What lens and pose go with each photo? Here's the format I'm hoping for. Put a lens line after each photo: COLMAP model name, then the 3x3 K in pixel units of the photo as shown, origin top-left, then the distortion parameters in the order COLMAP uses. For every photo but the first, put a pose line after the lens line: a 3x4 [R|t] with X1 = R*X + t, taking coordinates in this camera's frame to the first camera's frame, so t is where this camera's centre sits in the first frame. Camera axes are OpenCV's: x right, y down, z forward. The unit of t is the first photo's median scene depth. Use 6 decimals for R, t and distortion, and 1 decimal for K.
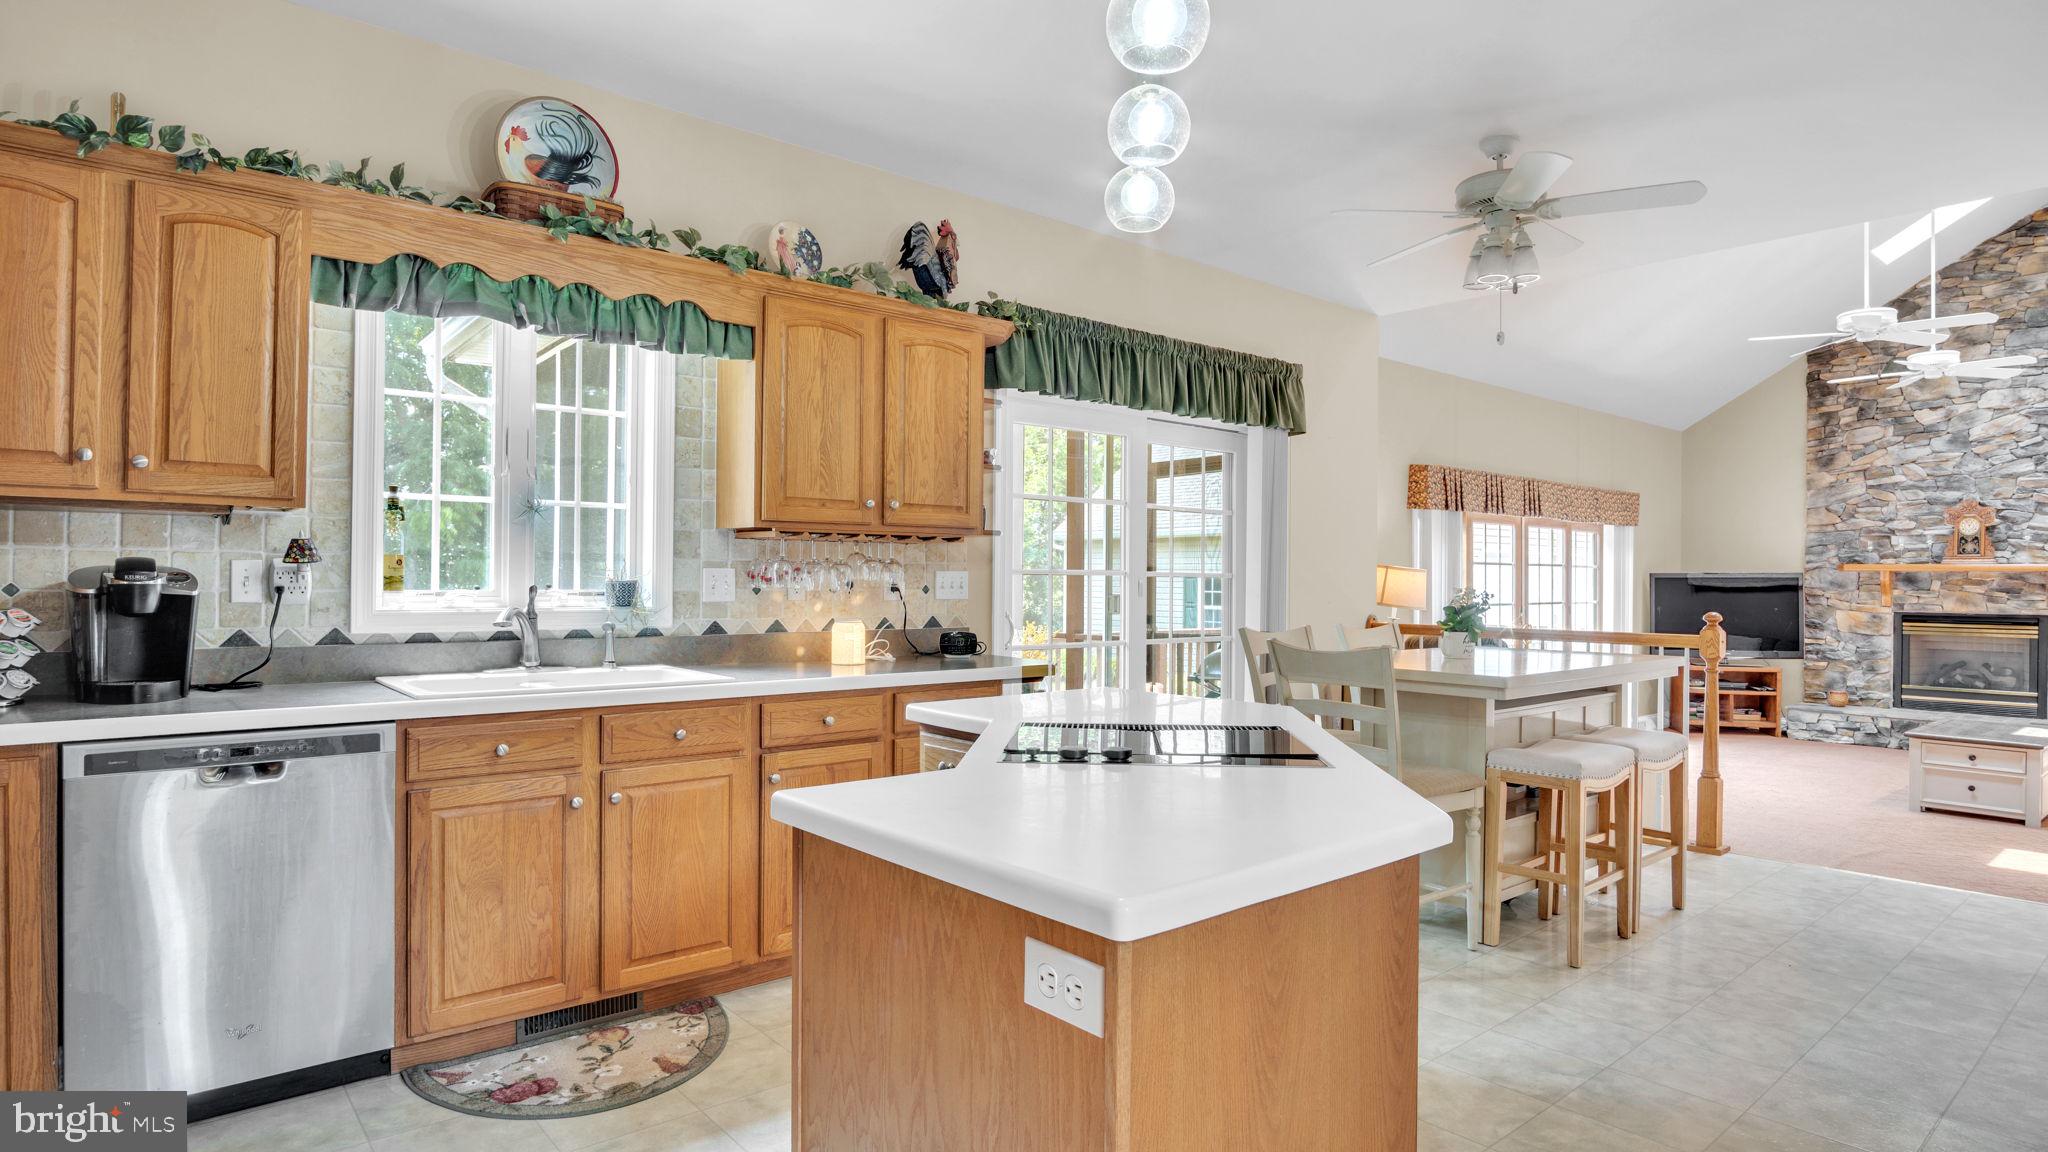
lens RADIAL K [[1094.7, 0, 1019.3], [0, 1094.7, 574.1], [0, 0, 1]] dist [-0.025166, 0.004574]
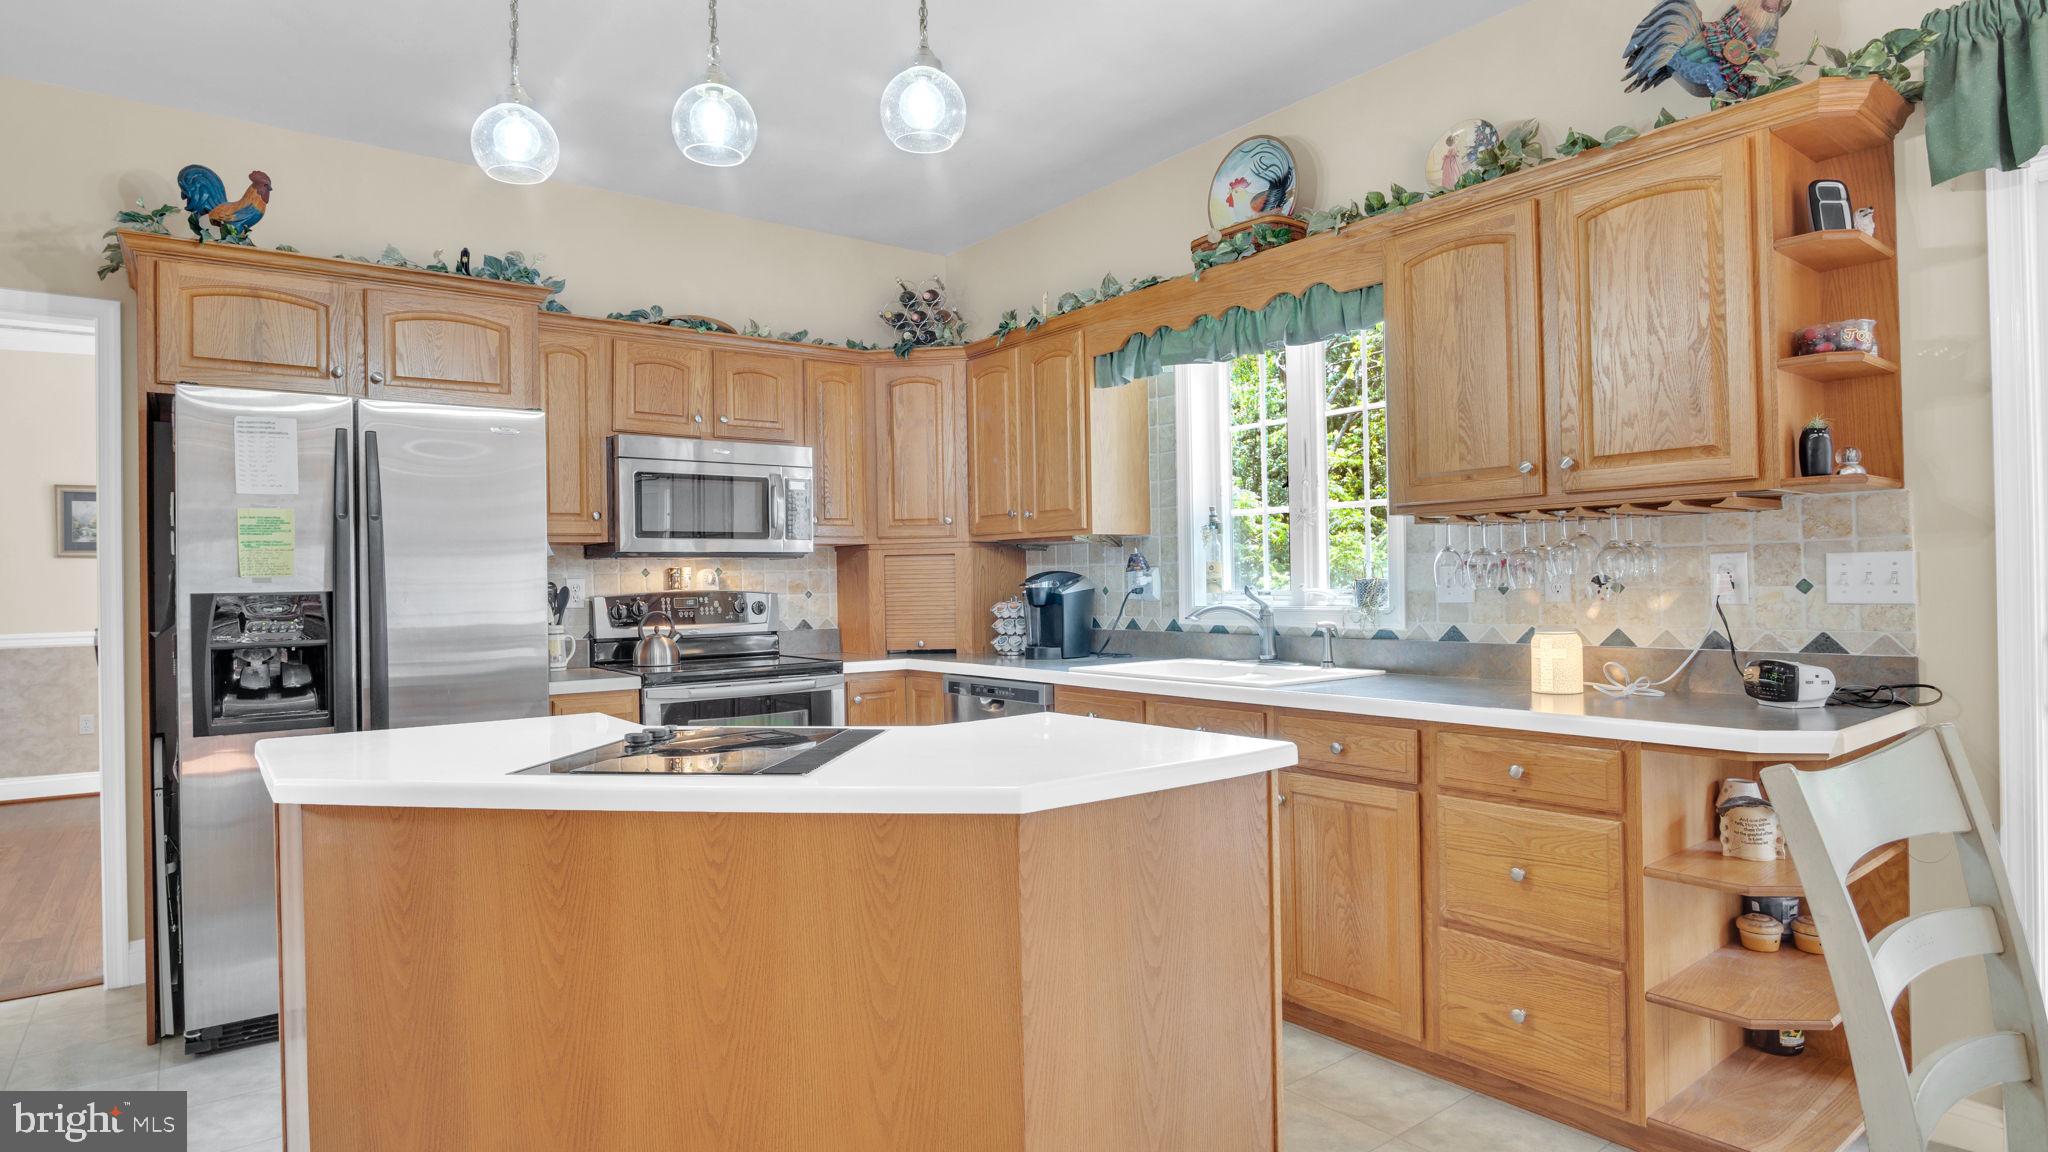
lens RADIAL K [[1094.7, 0, 1019.3], [0, 1094.7, 571.0], [0, 0, 1]] dist [-0.025166, 0.004574]
pose [[-0.032397, -0.016983, -0.999331, 0.594664], [0.020211, 0.999640, -0.017644, 0.009286], [0.999271, -0.020769, -0.032042, 0.711161]]
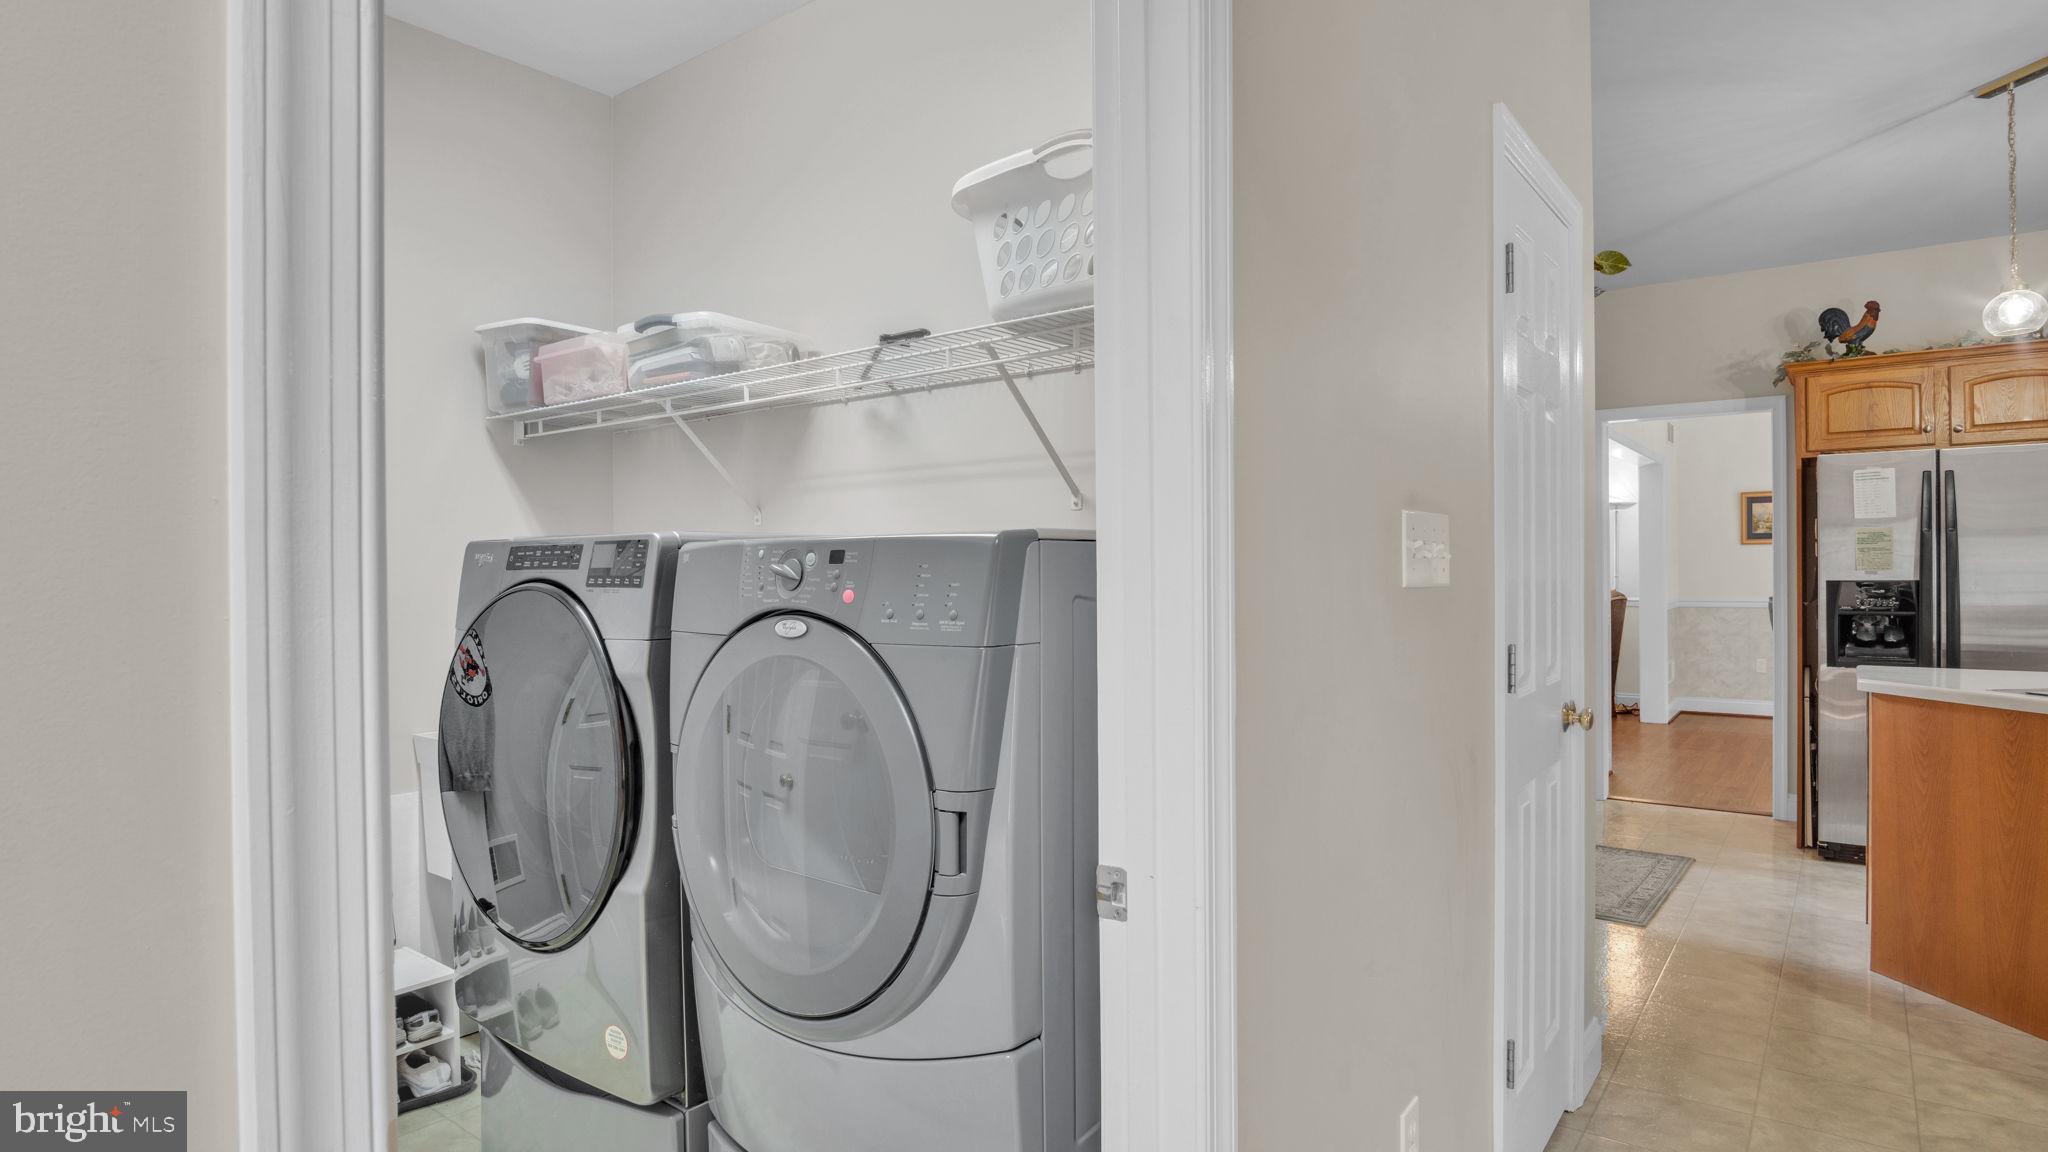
lens RADIAL K [[1094.7, 0, 1020.6], [0, 1094.7, 569.0], [0, 0, 1]] dist [-0.025166, 0.004574]
pose [[-0.974010, -0.005651, -0.226434, 1.157421], [-0.004795, 0.999979, -0.004333, -0.005266], [0.226453, -0.003135, -0.974017, 1.210391]]
